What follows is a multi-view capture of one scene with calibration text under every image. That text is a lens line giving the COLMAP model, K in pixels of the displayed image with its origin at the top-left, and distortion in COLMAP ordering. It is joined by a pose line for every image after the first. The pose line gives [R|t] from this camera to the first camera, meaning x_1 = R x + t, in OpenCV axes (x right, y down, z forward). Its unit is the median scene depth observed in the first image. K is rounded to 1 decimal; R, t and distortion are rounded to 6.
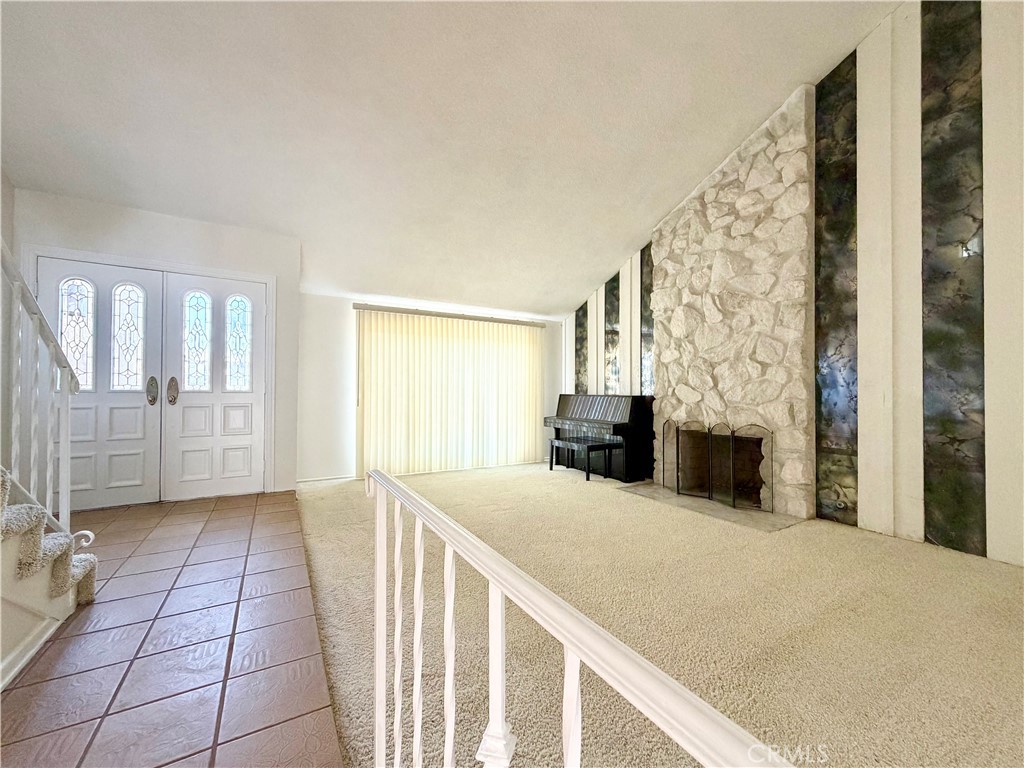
lens RADIAL K [[407.6, 0, 512.6], [0, 407.6, 385.1], [0, 0, 1]] dist [-0.001645, -0.000151]
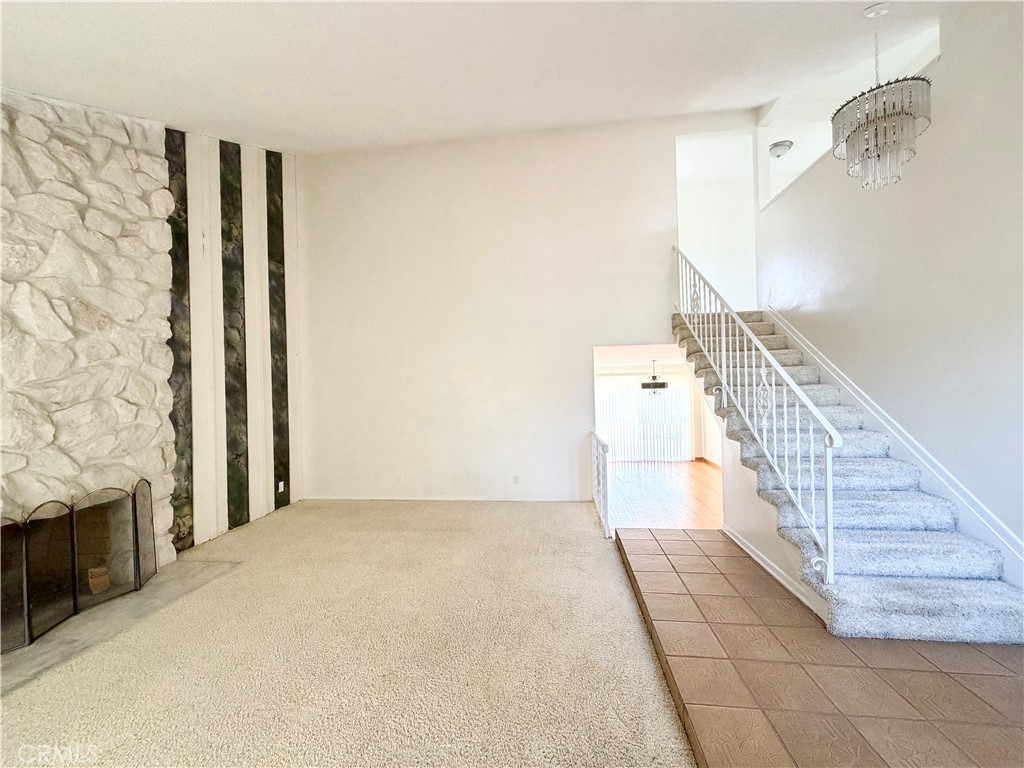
lens RADIAL K [[407.6, 0, 512.7], [0, 407.6, 385.0], [0, 0, 1]] dist [-0.001645, -0.000151]
pose [[-0.802527, 0.019913, 0.596284, -0.532068], [0.014797, 0.999800, -0.013474, -0.075162], [-0.596433, -0.001990, -0.802660, 1.260221]]
